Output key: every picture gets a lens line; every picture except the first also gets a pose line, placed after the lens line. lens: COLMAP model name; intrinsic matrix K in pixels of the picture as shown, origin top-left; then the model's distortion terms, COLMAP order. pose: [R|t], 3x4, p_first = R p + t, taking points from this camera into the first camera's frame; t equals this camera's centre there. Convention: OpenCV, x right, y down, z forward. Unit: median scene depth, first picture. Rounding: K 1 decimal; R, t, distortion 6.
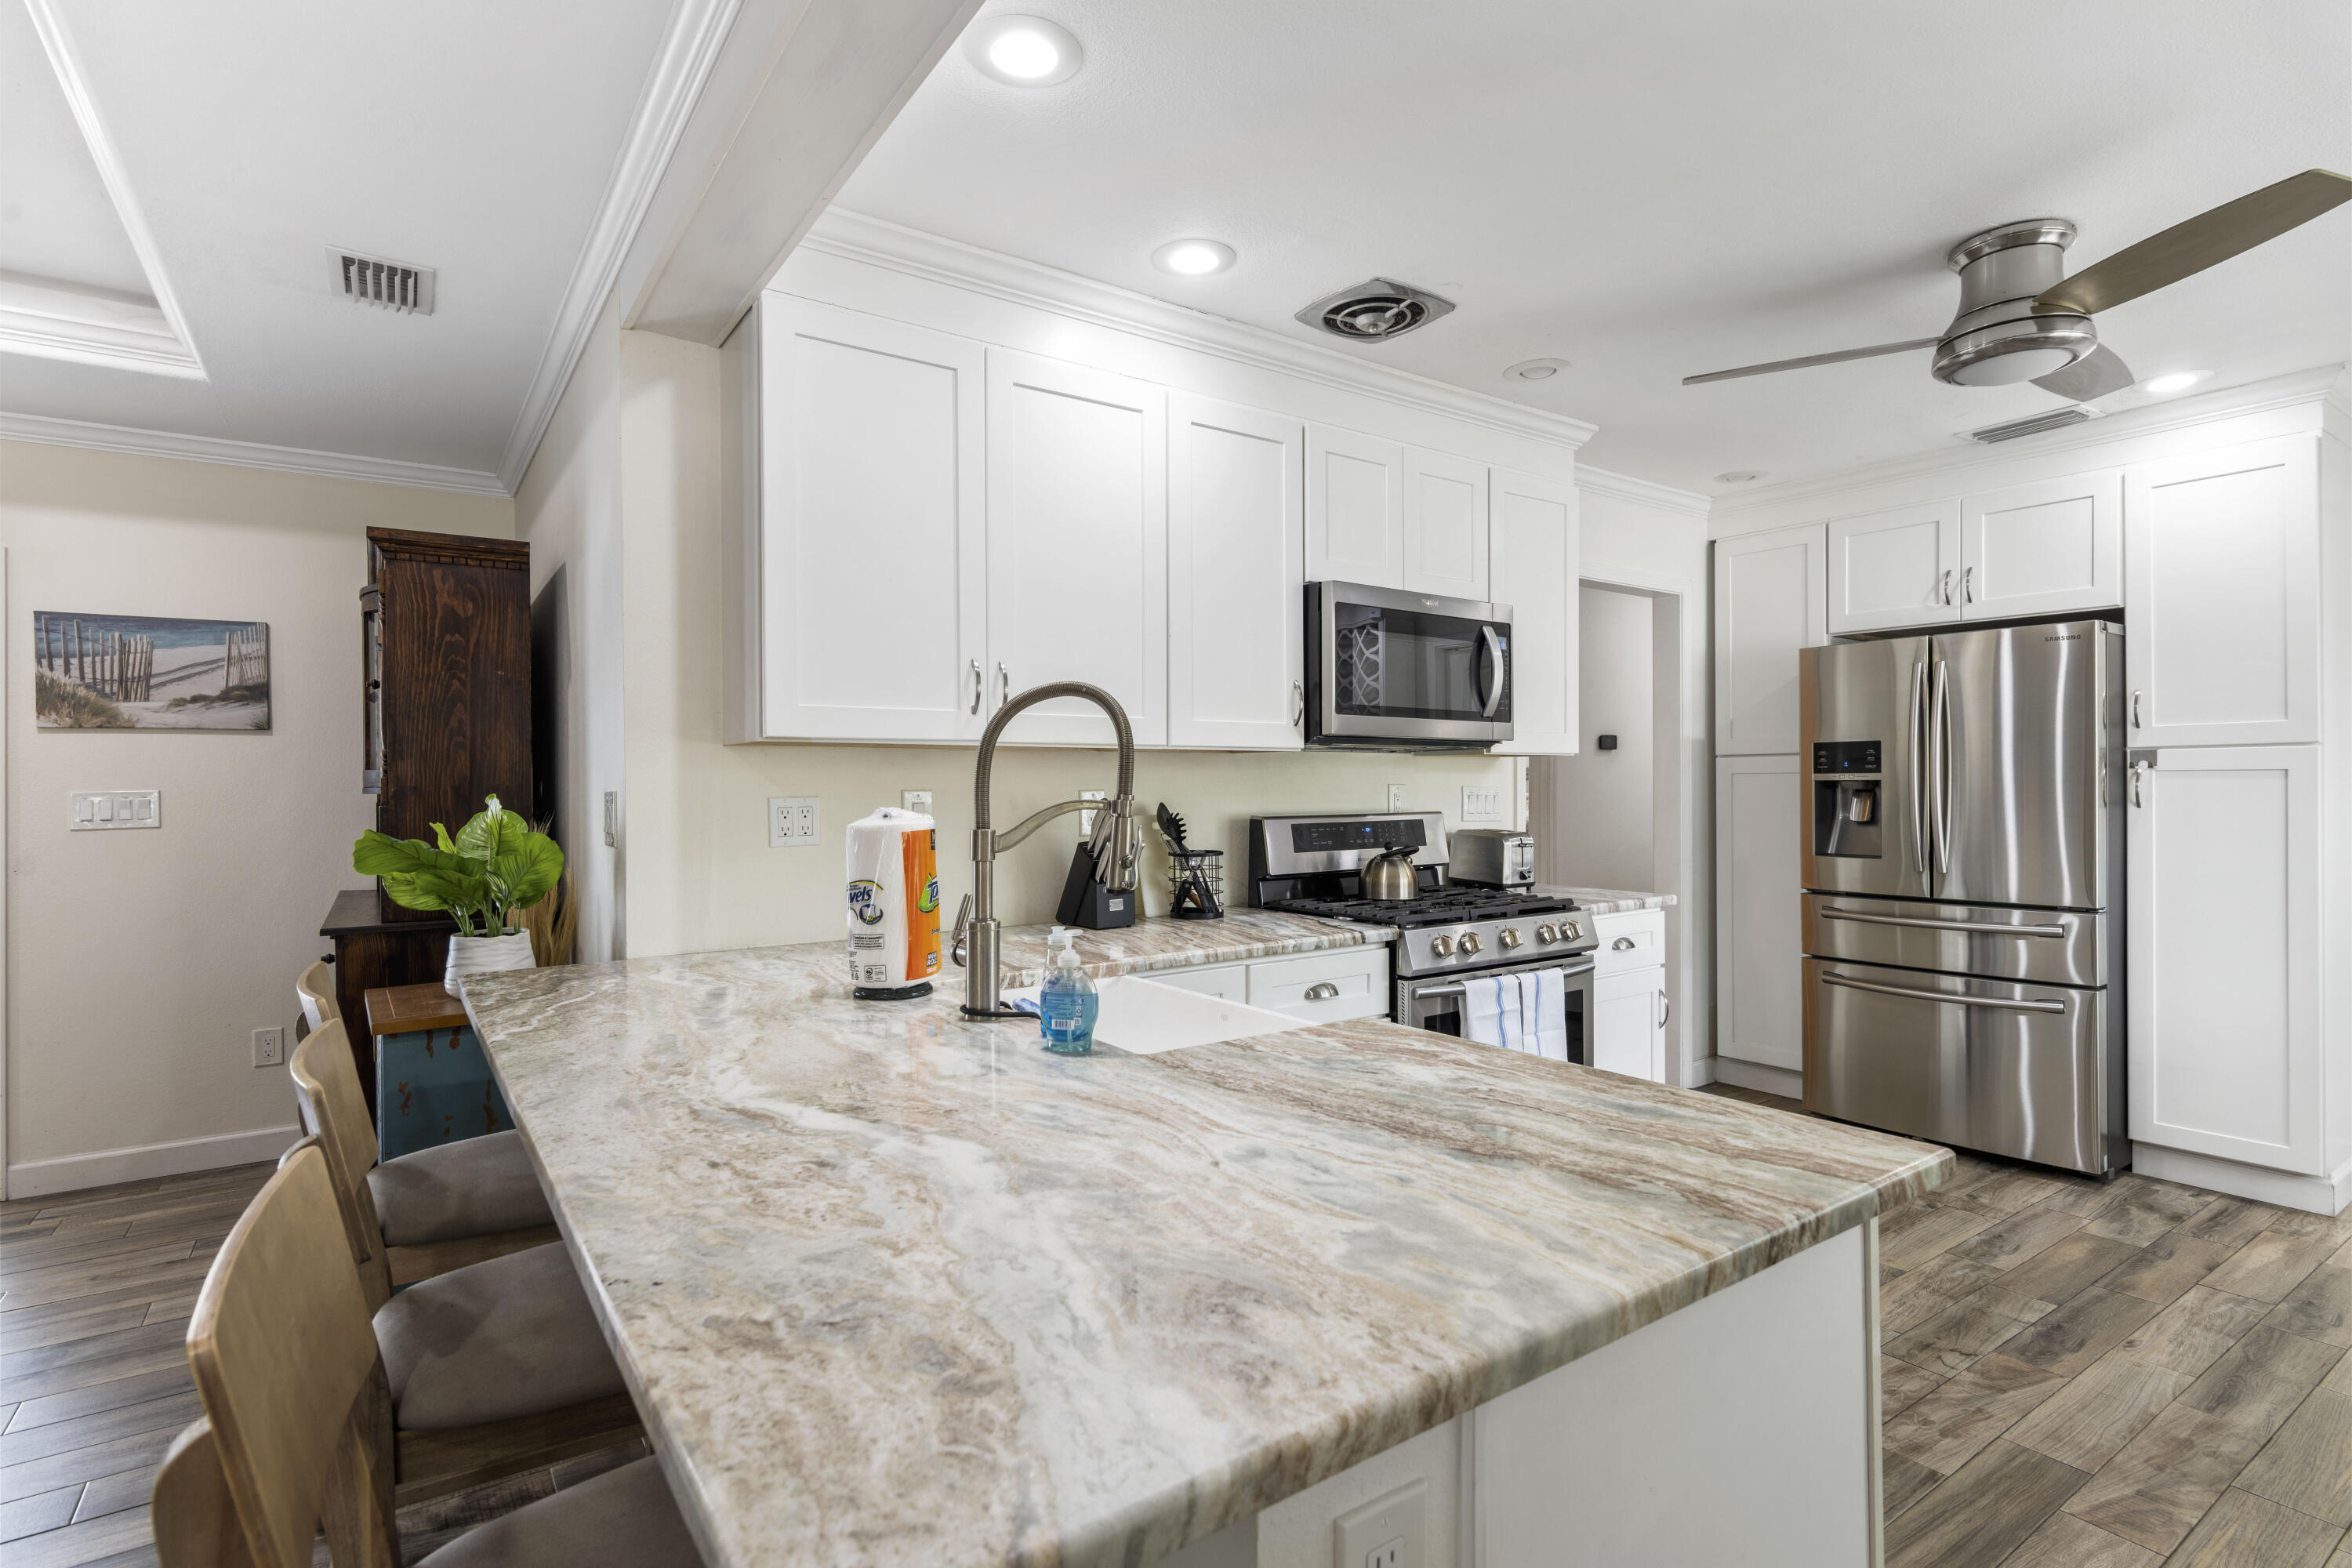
lens RADIAL K [[1155.5, 0, 1168.0], [0, 1155.5, 790.0], [0, 0, 1]] dist [-0.000192, 0.000642]
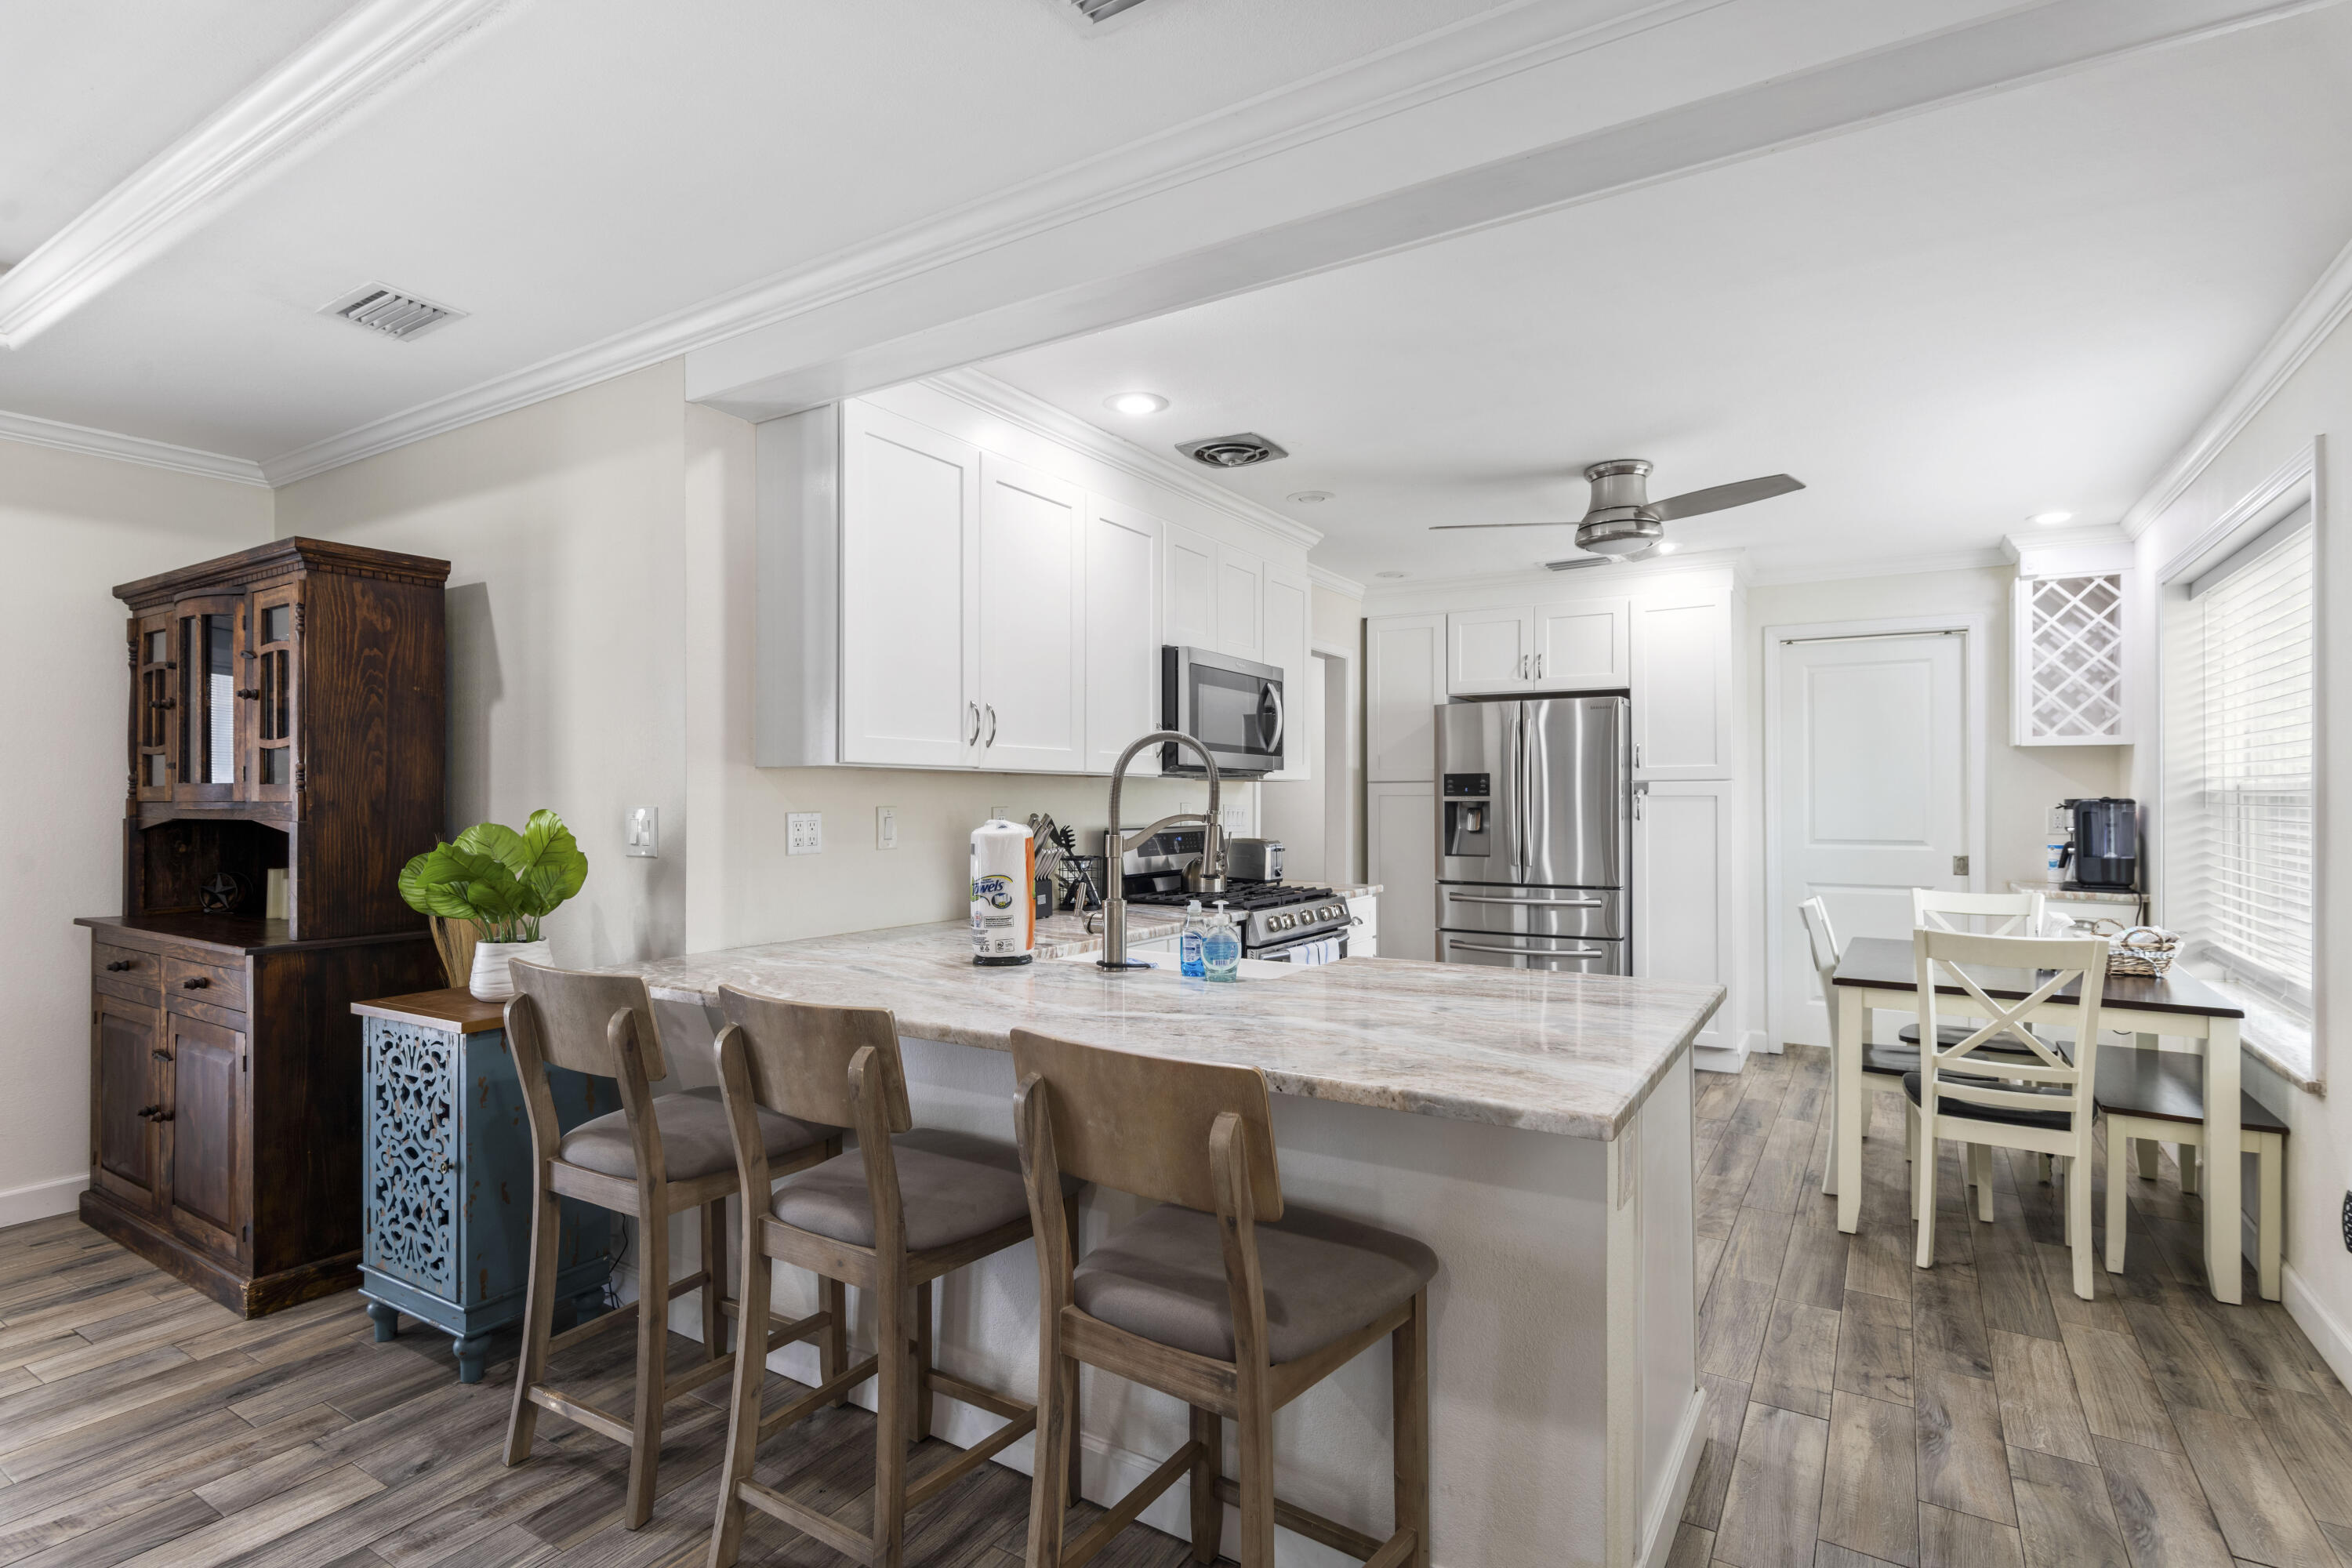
lens RADIAL K [[1155.5, 0, 1177.8], [0, 1155.5, 791.0], [0, 0, 1]] dist [-0.000192, 0.000642]
pose [[0.918606, 0.008236, 0.395090, -0.369292], [-0.002969, 0.999898, -0.013940, -0.000388], [-0.395164, 0.011633, 0.918537, -0.183563]]
